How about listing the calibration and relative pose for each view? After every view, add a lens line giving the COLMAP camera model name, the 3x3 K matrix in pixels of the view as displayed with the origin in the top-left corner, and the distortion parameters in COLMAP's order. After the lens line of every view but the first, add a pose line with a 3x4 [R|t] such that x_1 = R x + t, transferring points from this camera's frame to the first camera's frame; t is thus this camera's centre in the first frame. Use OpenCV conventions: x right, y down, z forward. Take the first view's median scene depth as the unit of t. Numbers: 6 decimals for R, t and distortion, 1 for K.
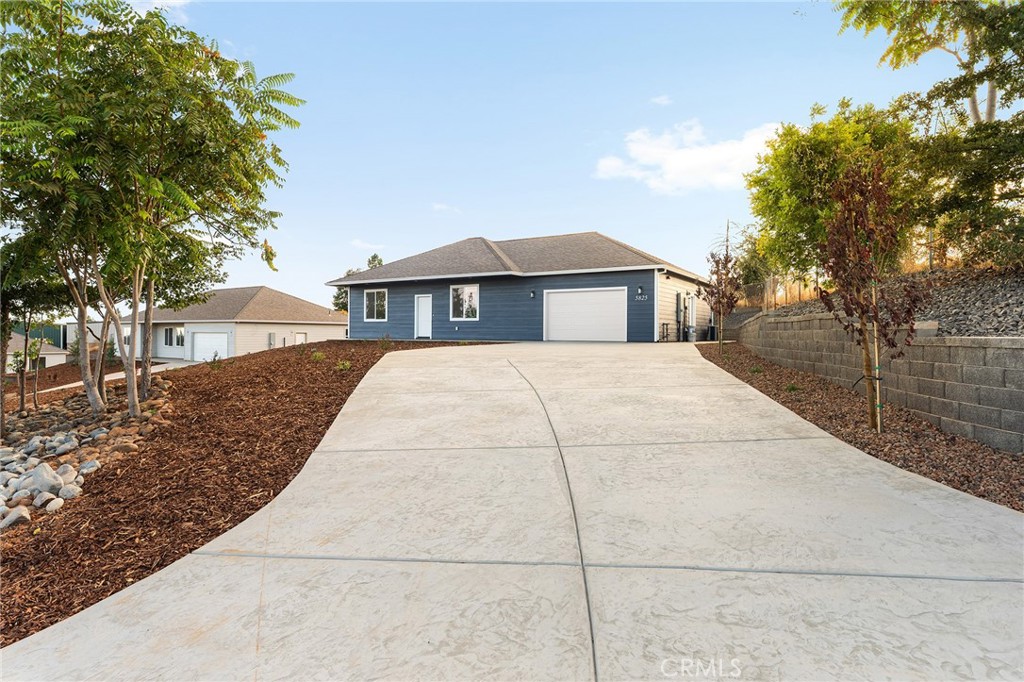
lens RADIAL K [[577.1, 0, 512.0], [0, 577.1, 322.2], [0, 0, 1]] dist [-0.002351, -0.000375]
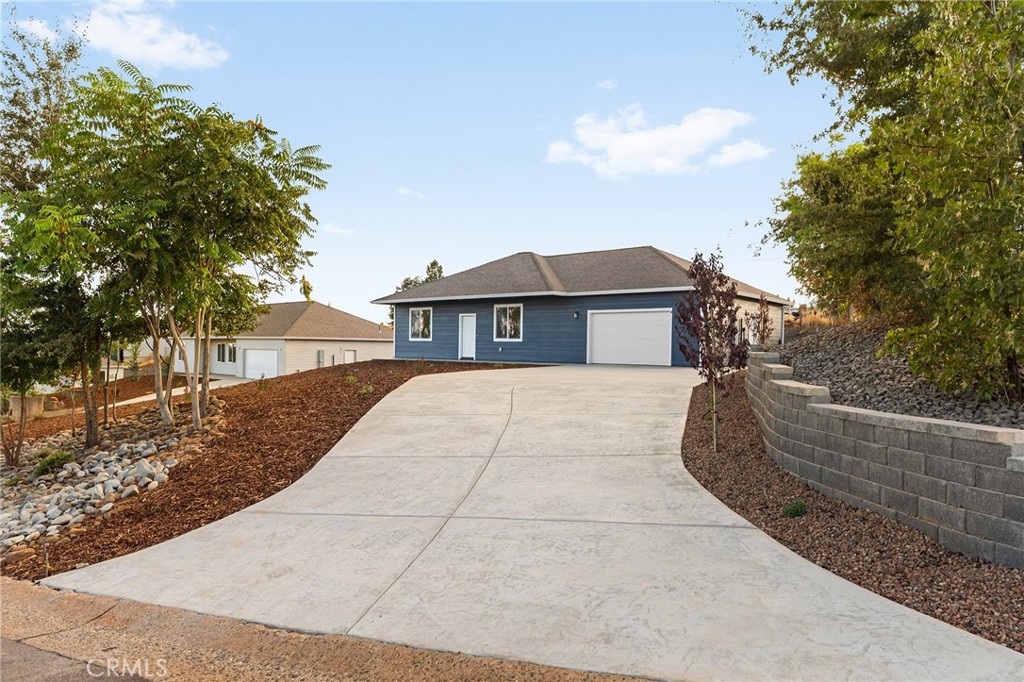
lens RADIAL K [[687.4, 0, 512.0], [0, 687.4, 341.0], [0, 0, 1]] dist [-0.001681, -0.000599]
pose [[0.990781, 0.006186, -0.135330, 0.167483], [-0.004475, 0.999906, 0.012944, -0.038191], [0.135398, -0.012219, 0.990716, -0.288979]]
